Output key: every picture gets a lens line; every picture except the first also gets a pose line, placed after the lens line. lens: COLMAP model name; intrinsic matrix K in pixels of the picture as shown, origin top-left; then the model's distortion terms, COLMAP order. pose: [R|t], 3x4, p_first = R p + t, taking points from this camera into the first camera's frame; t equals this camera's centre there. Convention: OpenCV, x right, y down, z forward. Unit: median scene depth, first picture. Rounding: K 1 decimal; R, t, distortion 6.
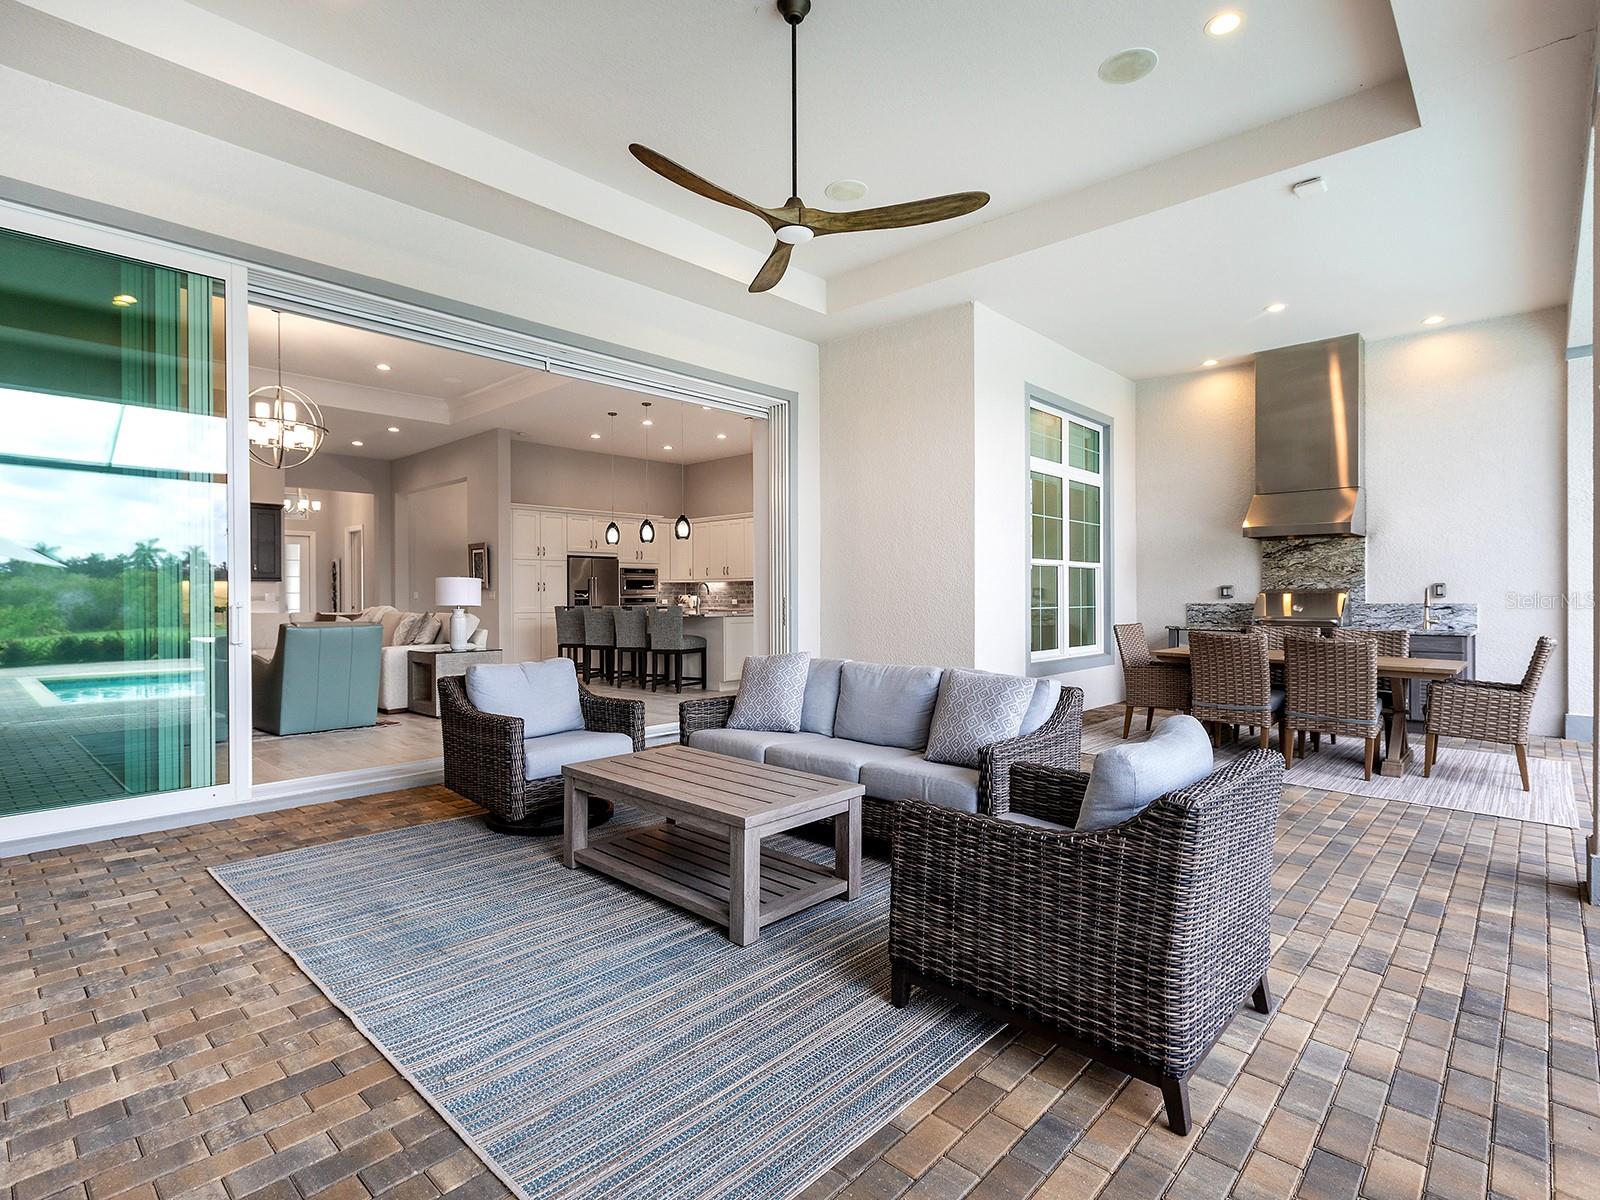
lens RADIAL K [[805.8, 0, 811.0], [0, 805.8, 592.6], [0, 0, 1]] dist [0.013292, -0.000638]
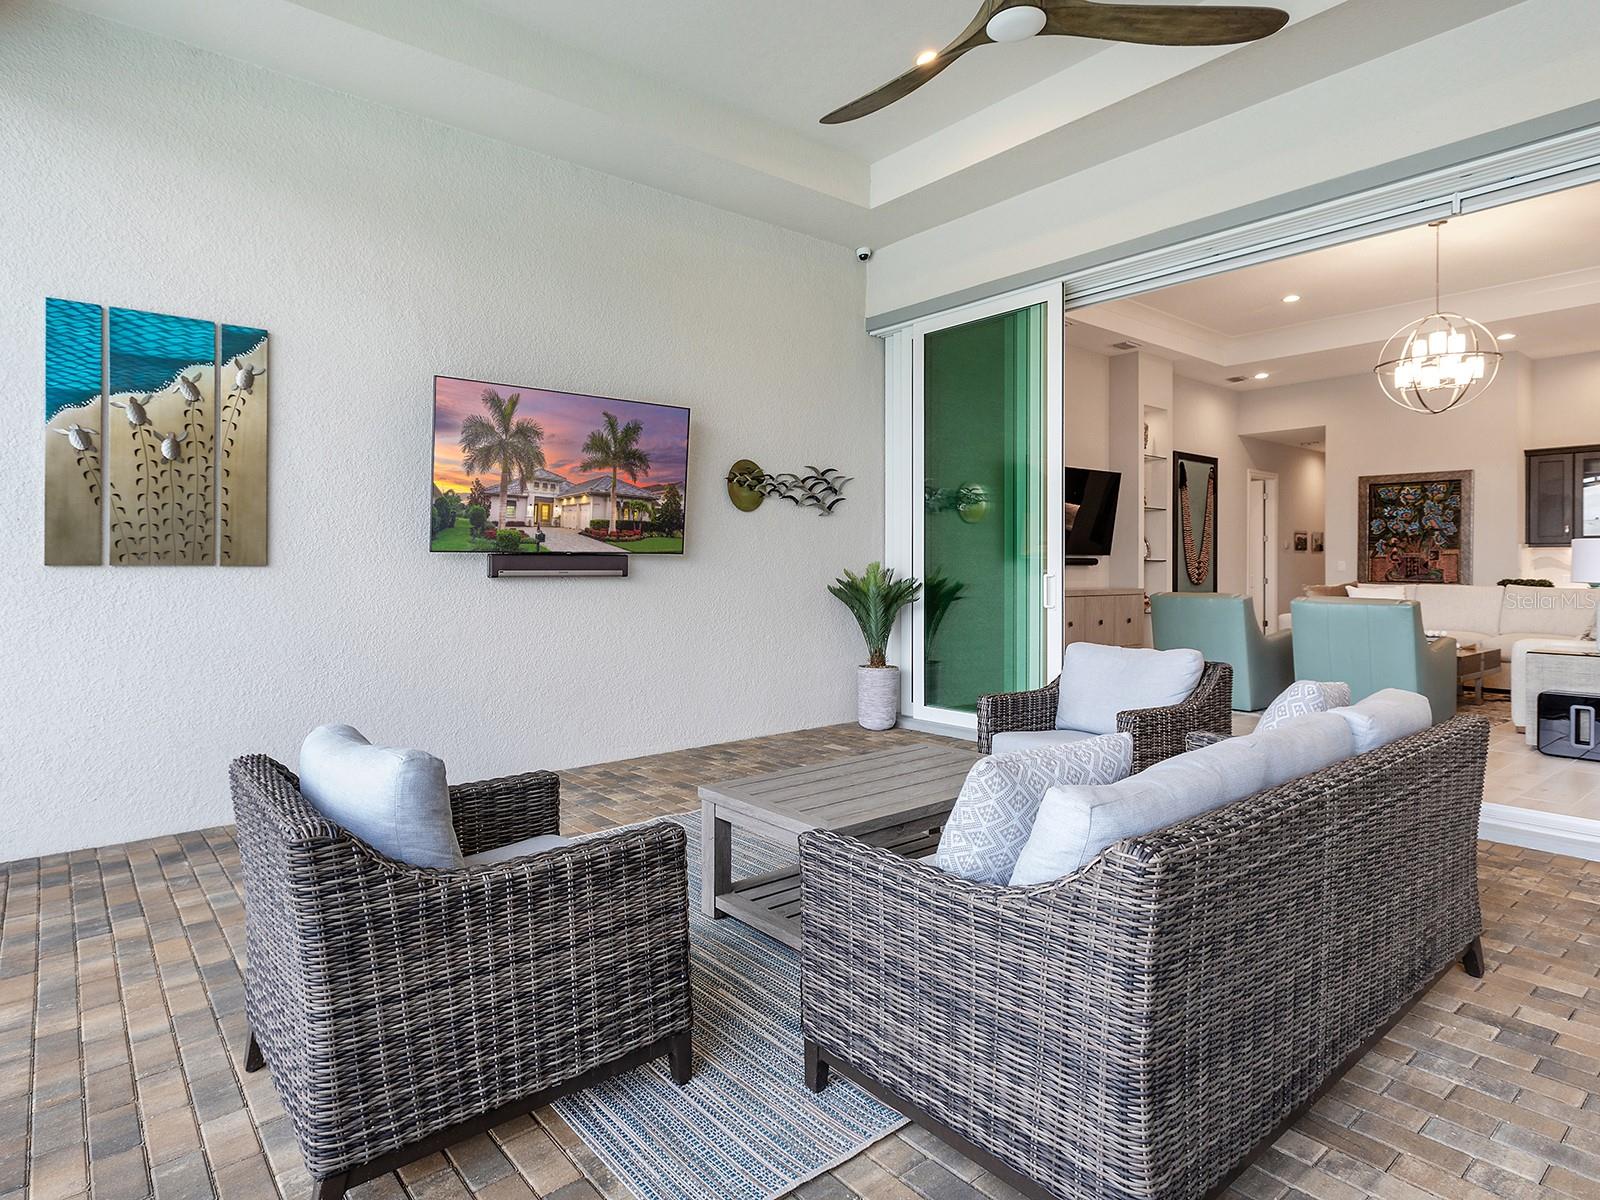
lens RADIAL K [[875.4, 0, 742.1], [0, 875.4, 573.4], [0, 0, 1]] dist [0.001333, 0.000855]
pose [[-0.161245, 0.014031, -0.986815, 0.321350], [0.001387, 0.999901, 0.013990, -0.001906], [0.986913, 0.000887, -0.161249, 0.394729]]
